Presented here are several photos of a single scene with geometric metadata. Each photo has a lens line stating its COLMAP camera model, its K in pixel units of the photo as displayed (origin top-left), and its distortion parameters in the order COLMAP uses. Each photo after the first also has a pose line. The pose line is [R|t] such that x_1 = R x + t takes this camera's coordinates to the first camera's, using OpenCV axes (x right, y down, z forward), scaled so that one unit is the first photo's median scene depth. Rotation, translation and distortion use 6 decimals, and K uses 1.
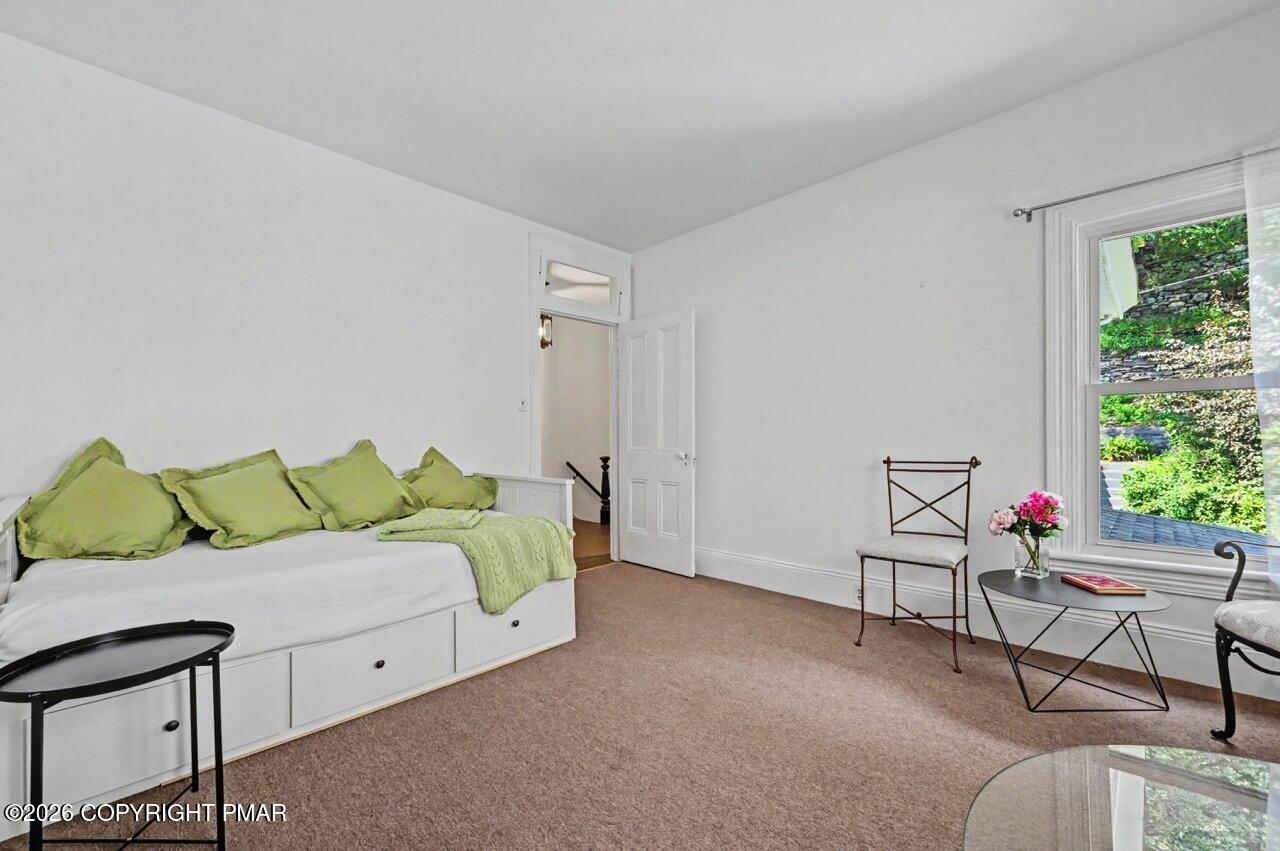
lens RADIAL K [[507.5, 0, 643.2], [0, 507.5, 431.4], [0, 0, 1]] dist [0.000920, 0.000233]
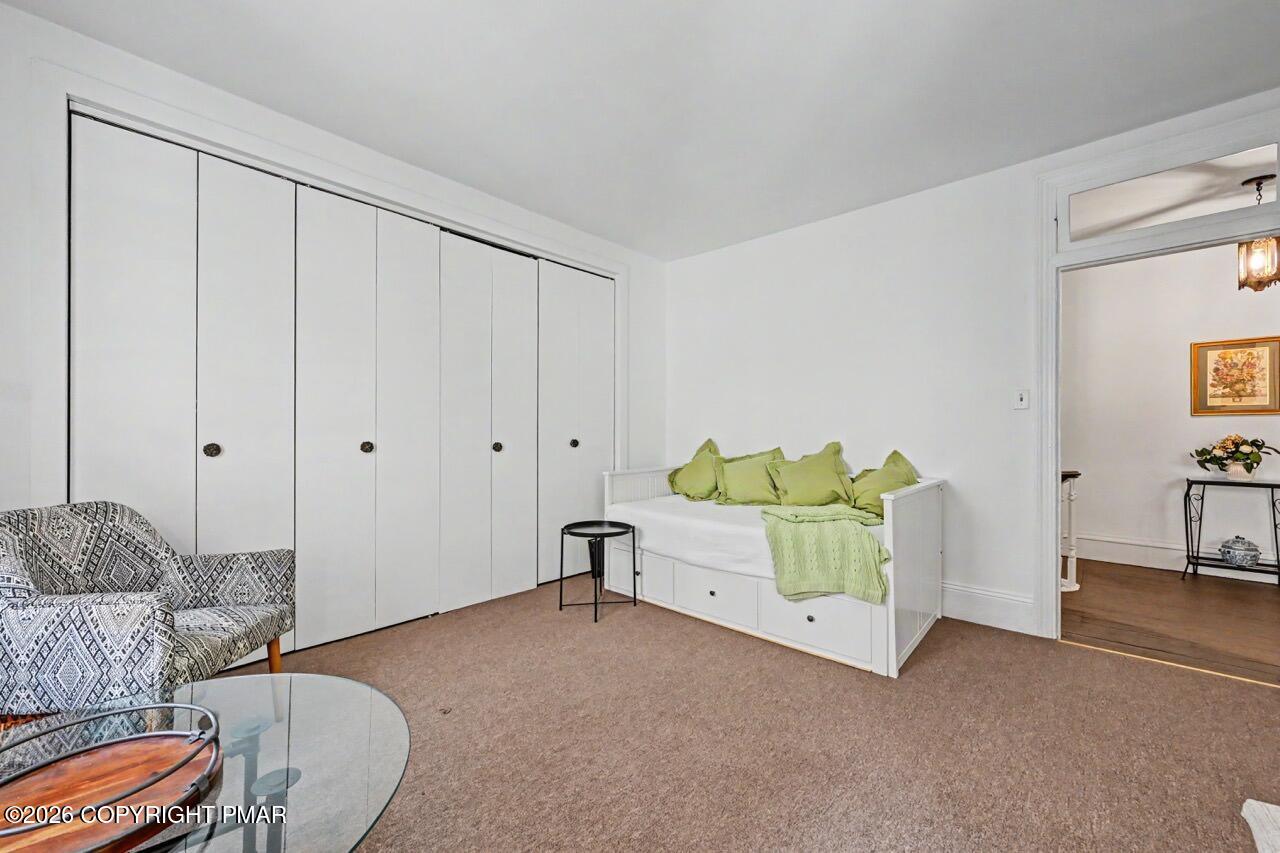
lens RADIAL K [[502.3, 0, 640.0], [0, 502.3, 426.5], [0, 0, 1]] dist [0.000317, 0.000115]
pose [[0.026207, -0.013277, -0.999568, 0.835362], [0.008758, 0.999876, -0.013052, -0.009932], [0.999618, -0.008412, 0.026320, 0.661797]]
